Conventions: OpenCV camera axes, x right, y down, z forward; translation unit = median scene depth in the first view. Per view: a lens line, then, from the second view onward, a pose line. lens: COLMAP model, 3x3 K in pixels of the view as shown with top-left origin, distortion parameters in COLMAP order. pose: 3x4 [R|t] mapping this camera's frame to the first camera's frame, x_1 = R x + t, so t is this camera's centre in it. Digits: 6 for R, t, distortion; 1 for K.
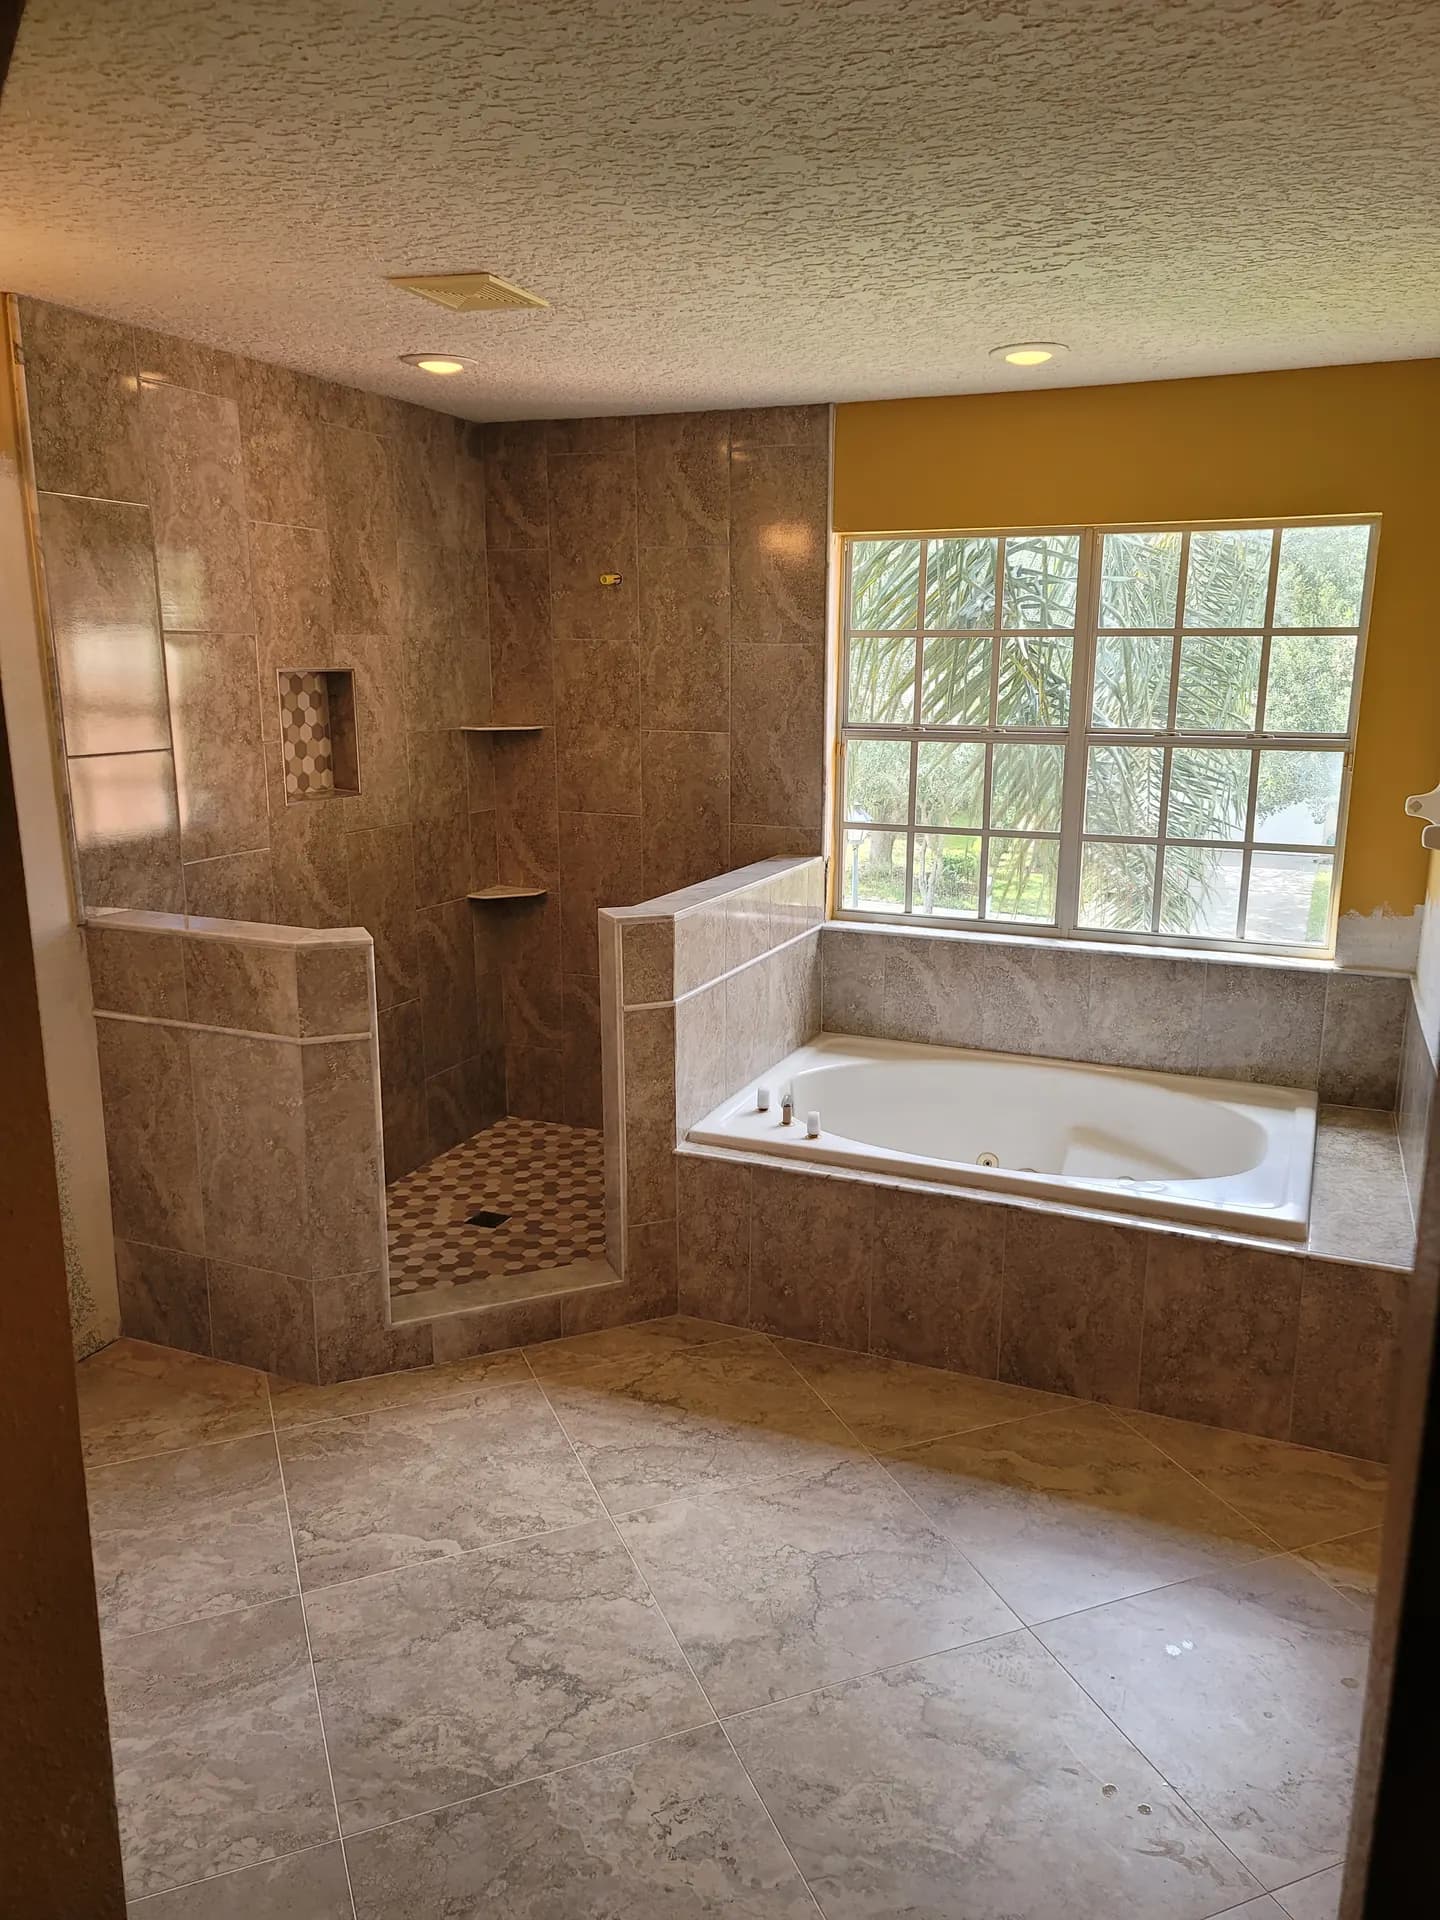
lens RADIAL K [[1401.5, 0, 723.4], [0, 1401.5, 958.3], [0, 0, 1]] dist [0.065294, -0.037573]
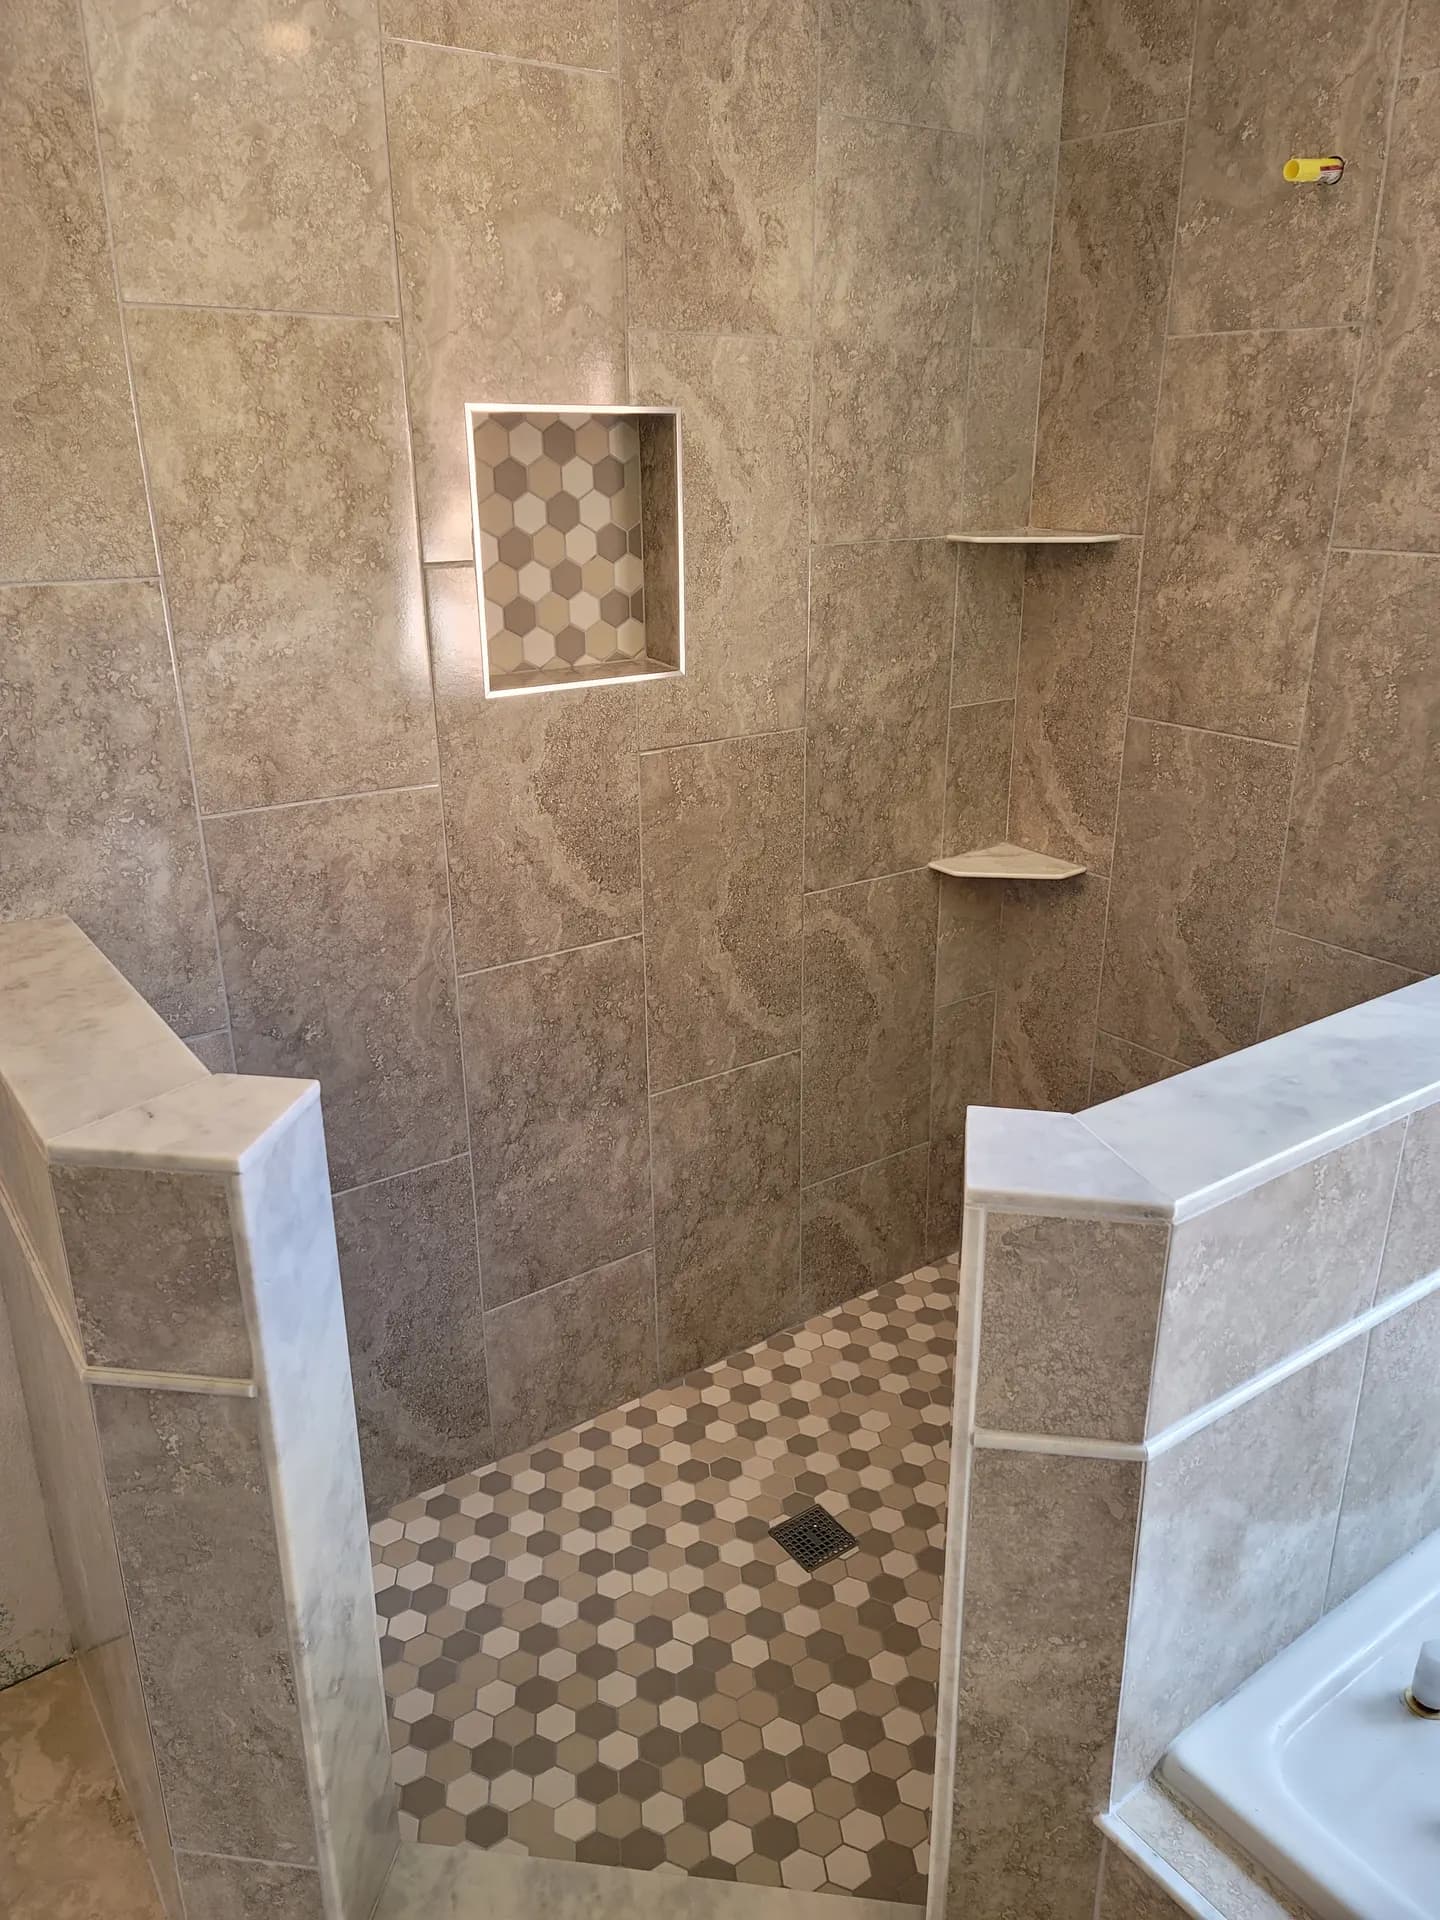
lens RADIAL K [[1401.5, 0, 725.3], [0, 1401.5, 977.4], [0, 0, 1]] dist [0.065294, -0.037573]
pose [[0.859974, 0.175563, -0.479190, 0.014720], [-0.101471, 0.979040, 0.176591, -0.096014], [0.500149, -0.103240, 0.859763, 0.540478]]
